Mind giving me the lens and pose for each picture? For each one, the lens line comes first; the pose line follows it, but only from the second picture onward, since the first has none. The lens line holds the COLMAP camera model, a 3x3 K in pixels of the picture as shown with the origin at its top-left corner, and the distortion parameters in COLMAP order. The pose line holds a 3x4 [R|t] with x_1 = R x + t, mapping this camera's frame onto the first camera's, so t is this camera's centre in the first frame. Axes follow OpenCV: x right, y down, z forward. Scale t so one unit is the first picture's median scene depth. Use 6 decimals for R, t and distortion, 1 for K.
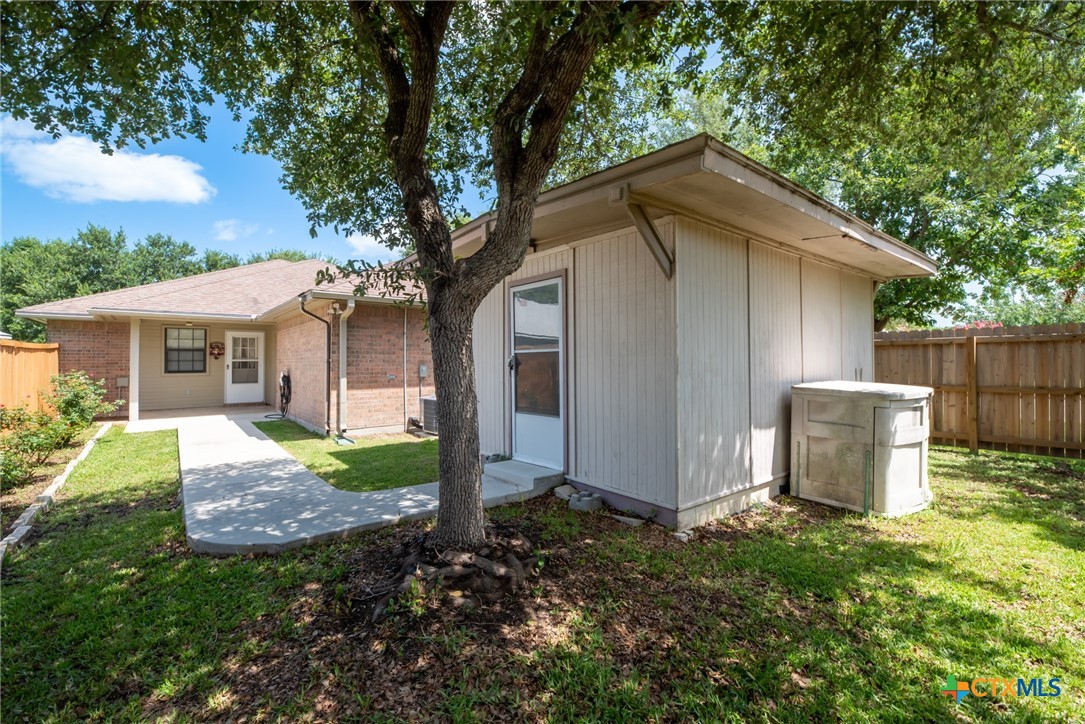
lens RADIAL K [[445.1, 0, 522.4], [0, 445.1, 358.8], [0, 0, 1]] dist [0.002646, -0.000161]
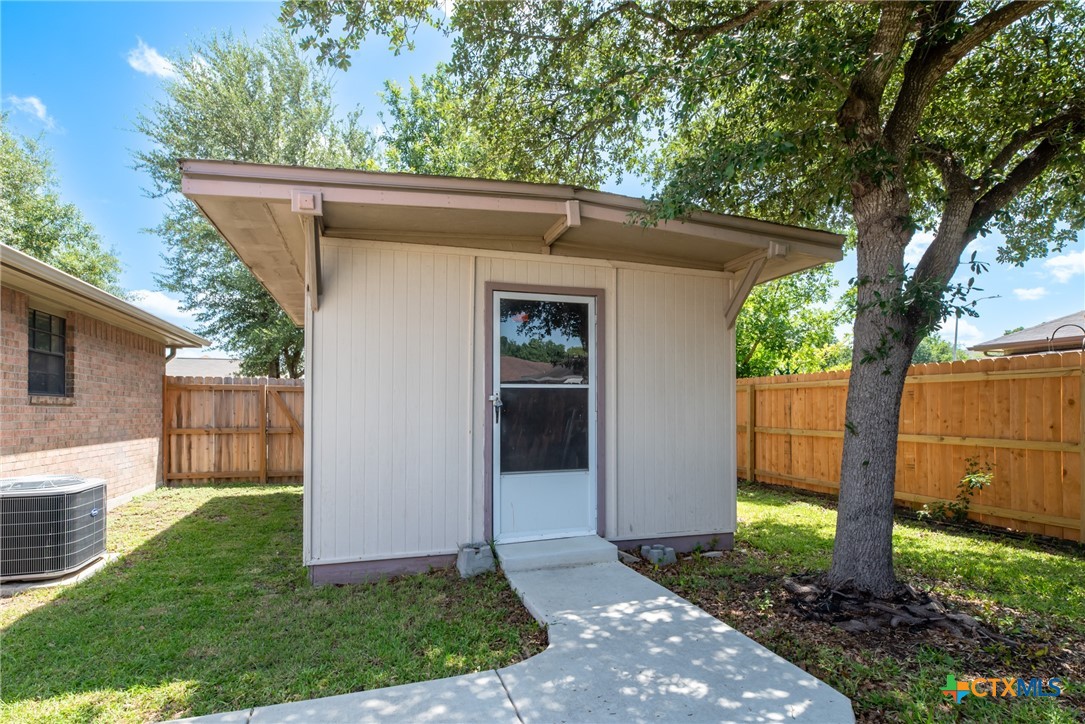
lens RADIAL K [[555.5, 0, 532.9], [0, 555.5, 405.6], [0, 0, 1]] dist [-0.001765, -0.000484]
pose [[0.374801, 0.011159, 0.927038, -0.398437], [-0.007942, 0.999930, -0.008825, 0.011095], [-0.927071, -0.004055, 0.374863, 0.321974]]
